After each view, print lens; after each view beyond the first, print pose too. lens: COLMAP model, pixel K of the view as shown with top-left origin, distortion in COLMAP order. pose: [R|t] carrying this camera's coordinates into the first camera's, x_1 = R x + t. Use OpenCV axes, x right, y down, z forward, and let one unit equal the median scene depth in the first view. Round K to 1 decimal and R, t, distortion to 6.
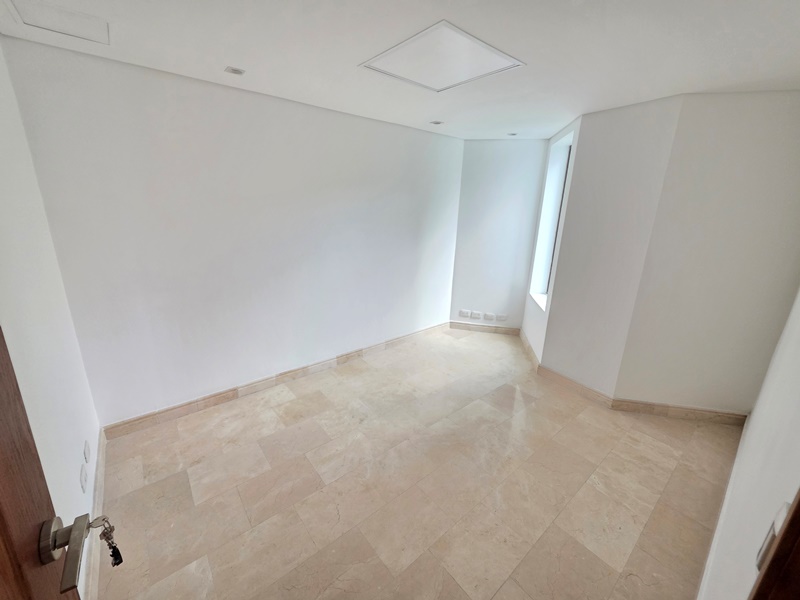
lens RADIAL K [[319.5, 0, 393.9], [0, 319.5, 289.1], [0, 0, 1]] dist [0.001397, -0.000193]
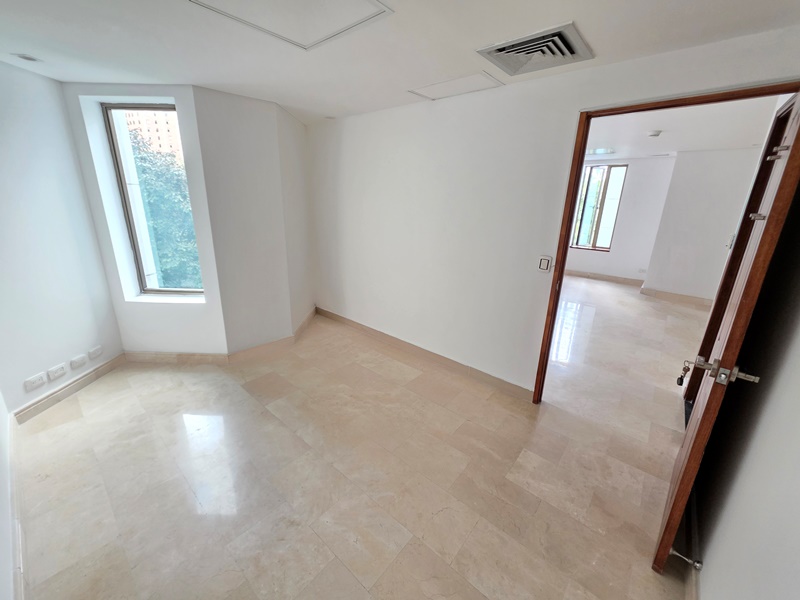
lens RADIAL K [[319.5, 0, 393.9], [0, 319.5, 289.1], [0, 0, 1]] dist [0.001397, -0.000193]
pose [[-0.174387, -0.306699, 0.935695, -0.627422], [0.227157, 0.912094, 0.341298, -0.209696], [-0.958117, 0.272068, -0.089388, 0.762098]]
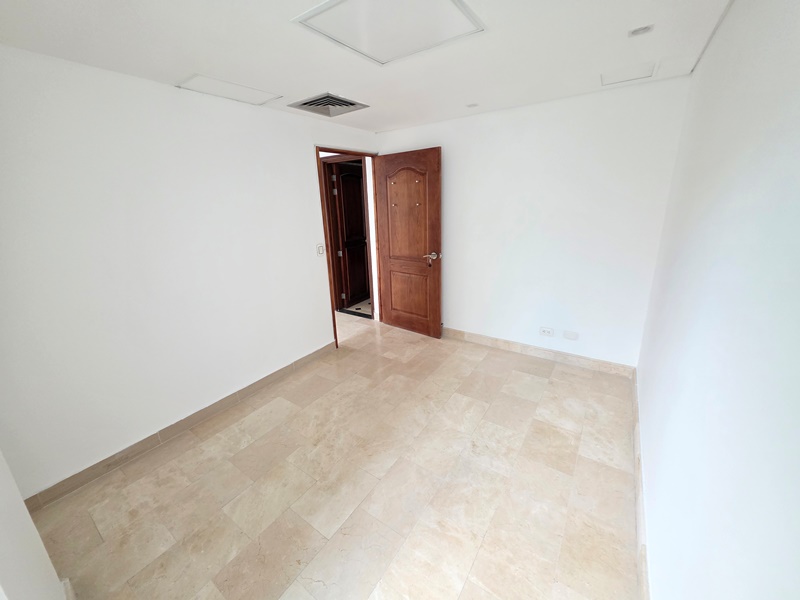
lens RADIAL K [[319.5, 0, 393.9], [0, 319.5, 289.1], [0, 0, 1]] dist [0.001397, -0.000193]
pose [[-0.960444, 0.084175, -0.265445, 0.317601], [-0.060507, 0.867366, 0.493978, -0.390640], [0.271819, 0.490500, -0.827964, 1.517316]]
